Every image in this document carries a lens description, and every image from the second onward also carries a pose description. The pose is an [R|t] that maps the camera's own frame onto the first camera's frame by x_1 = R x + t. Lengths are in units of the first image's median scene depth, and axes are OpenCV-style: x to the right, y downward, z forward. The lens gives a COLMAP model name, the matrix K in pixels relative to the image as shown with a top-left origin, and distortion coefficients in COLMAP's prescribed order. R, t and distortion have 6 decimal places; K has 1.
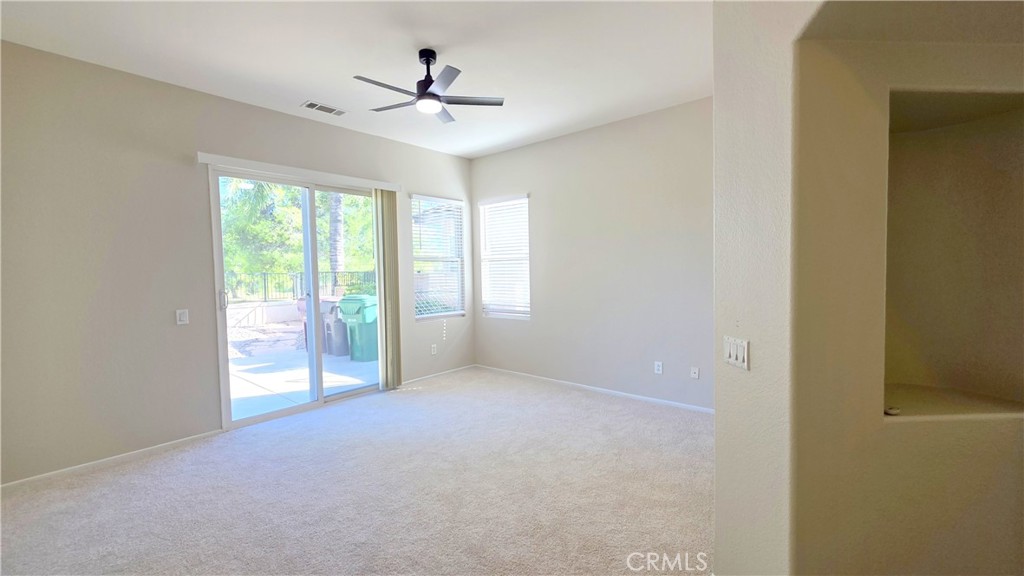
lens RADIAL K [[434.4, 0, 511.1], [0, 434.4, 288.4], [0, 0, 1]] dist [0.002009, 0.000075]
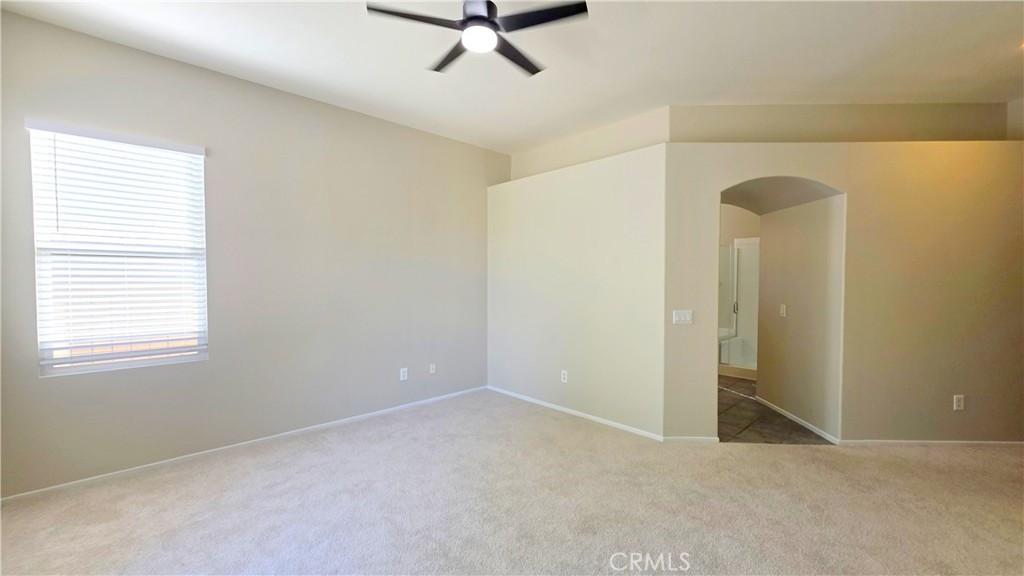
lens RADIAL K [[434.4, 0, 511.1], [0, 434.4, 288.4], [0, 0, 1]] dist [0.002009, 0.000075]
pose [[0.064091, -0.011362, 0.997879, -0.652531], [0.036941, 0.999277, 0.009005, -0.018062], [-0.997260, 0.036286, 0.064464, 0.667898]]
